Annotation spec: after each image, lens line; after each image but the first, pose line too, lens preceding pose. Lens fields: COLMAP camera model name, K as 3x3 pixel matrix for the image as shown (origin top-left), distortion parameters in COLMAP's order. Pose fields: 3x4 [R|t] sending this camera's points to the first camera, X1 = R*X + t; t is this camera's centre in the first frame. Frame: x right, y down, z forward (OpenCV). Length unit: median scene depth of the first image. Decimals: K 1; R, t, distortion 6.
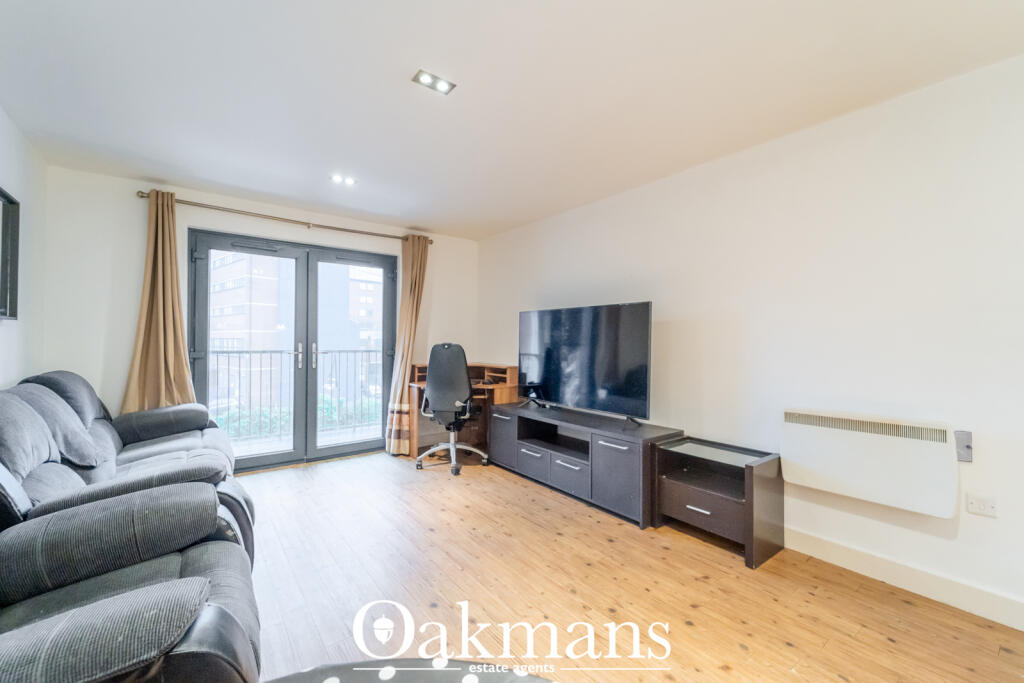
lens RADIAL K [[415.3, 0, 511.3], [0, 415.3, 339.6], [0, 0, 1]] dist [0.000303, -0.000580]
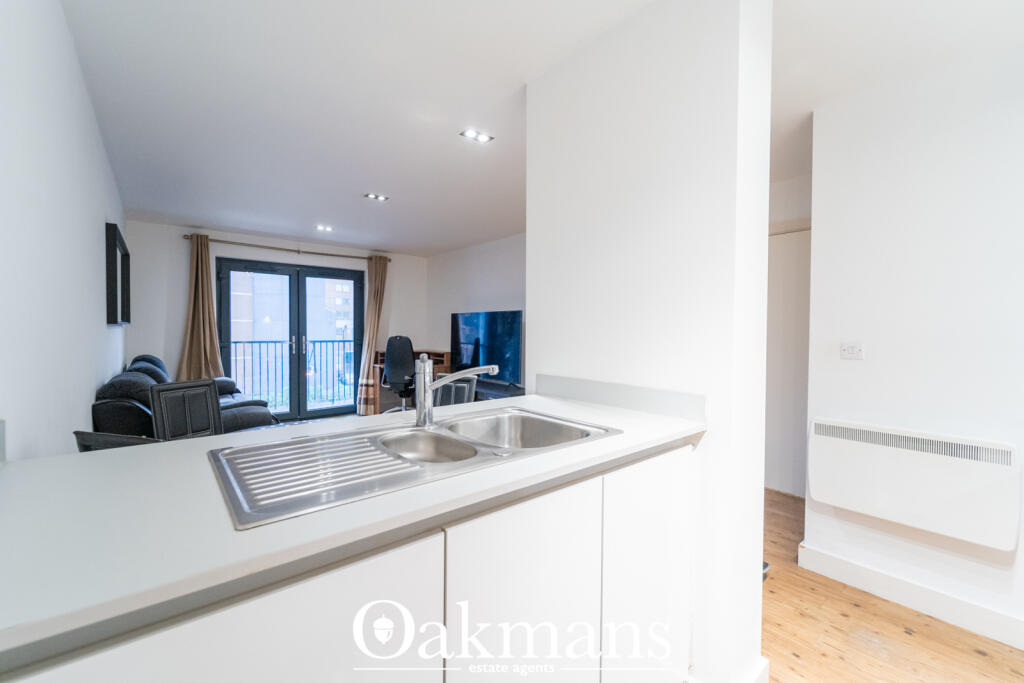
lens RADIAL K [[423.6, 0, 512.0], [0, 423.6, 341.5], [0, 0, 1]] dist [0.000499, 0.000268]
pose [[0.999022, -0.001651, 0.044192, 0.163565], [0.000312, 0.999541, 0.030295, -0.015187], [-0.044222, -0.030251, 0.998564, -0.457840]]
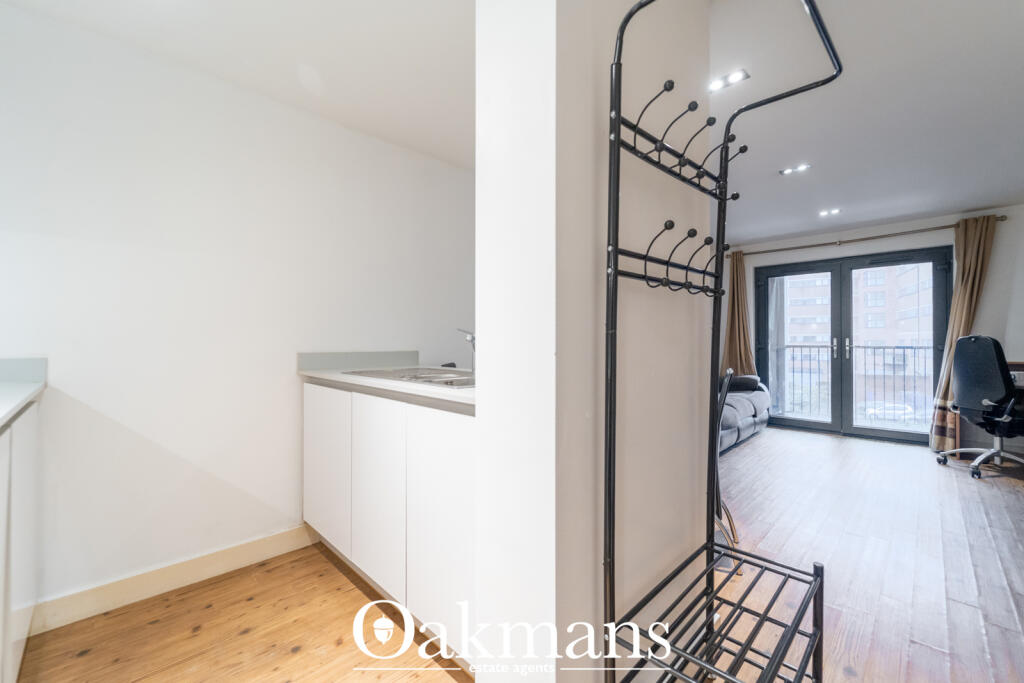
lens RADIAL K [[415.3, 0, 511.3], [0, 415.3, 339.6], [0, 0, 1]] dist [0.000303, -0.000580]
pose [[0.134873, -0.010716, -0.990805, 0.592806], [0.006124, 0.999931, -0.009981, 0.019061], [0.990844, -0.004722, 0.134930, -0.136970]]
